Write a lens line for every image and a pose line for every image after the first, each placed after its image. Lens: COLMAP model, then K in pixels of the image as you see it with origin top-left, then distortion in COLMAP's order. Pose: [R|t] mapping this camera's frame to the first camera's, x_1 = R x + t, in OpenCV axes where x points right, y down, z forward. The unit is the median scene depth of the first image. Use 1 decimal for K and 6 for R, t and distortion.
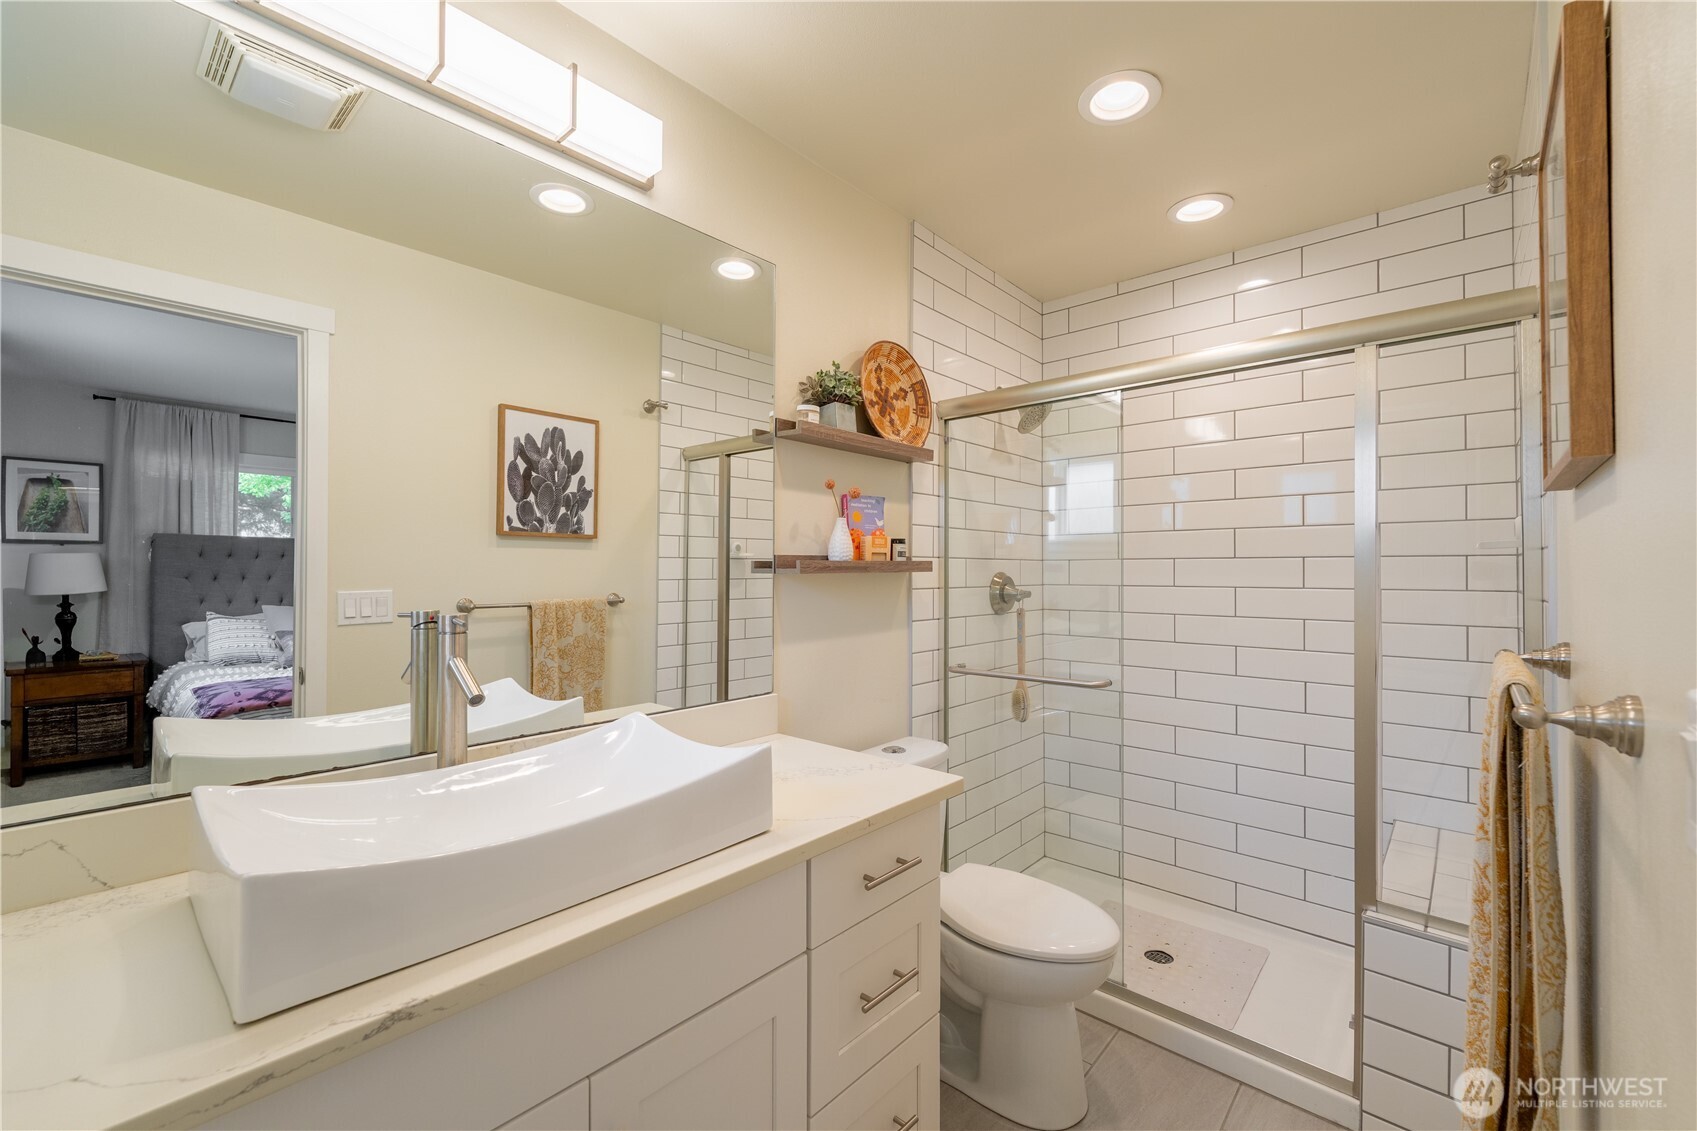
lens RADIAL K [[682.9, 0, 850.0], [0, 682.9, 564.9], [0, 0, 1]] dist [0.000381, -0.000296]
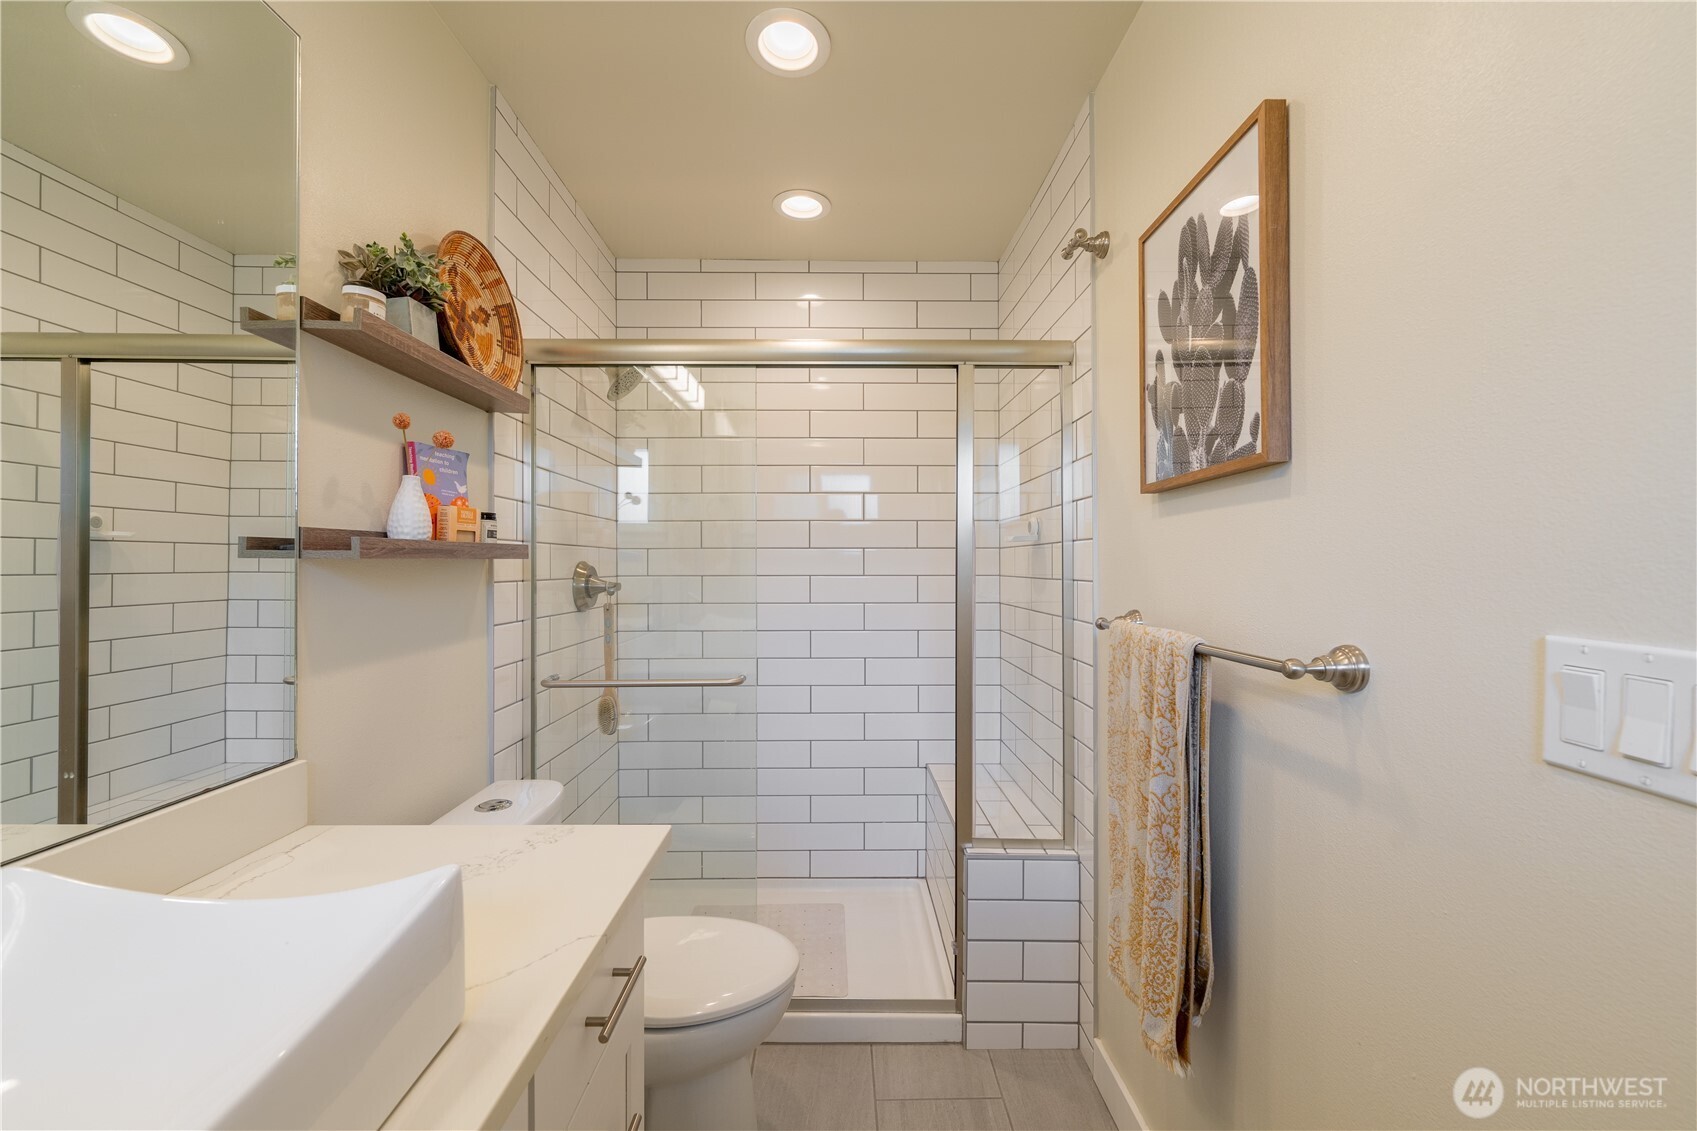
lens RADIAL K [[682.9, 0, 850.0], [0, 682.9, 564.9], [0, 0, 1]] dist [0.000381, -0.000296]
pose [[0.743887, -0.001734, 0.668304, -0.124345], [-0.004320, 0.999963, 0.007403, 0.009728], [-0.668292, -0.008394, 0.743852, 0.196636]]
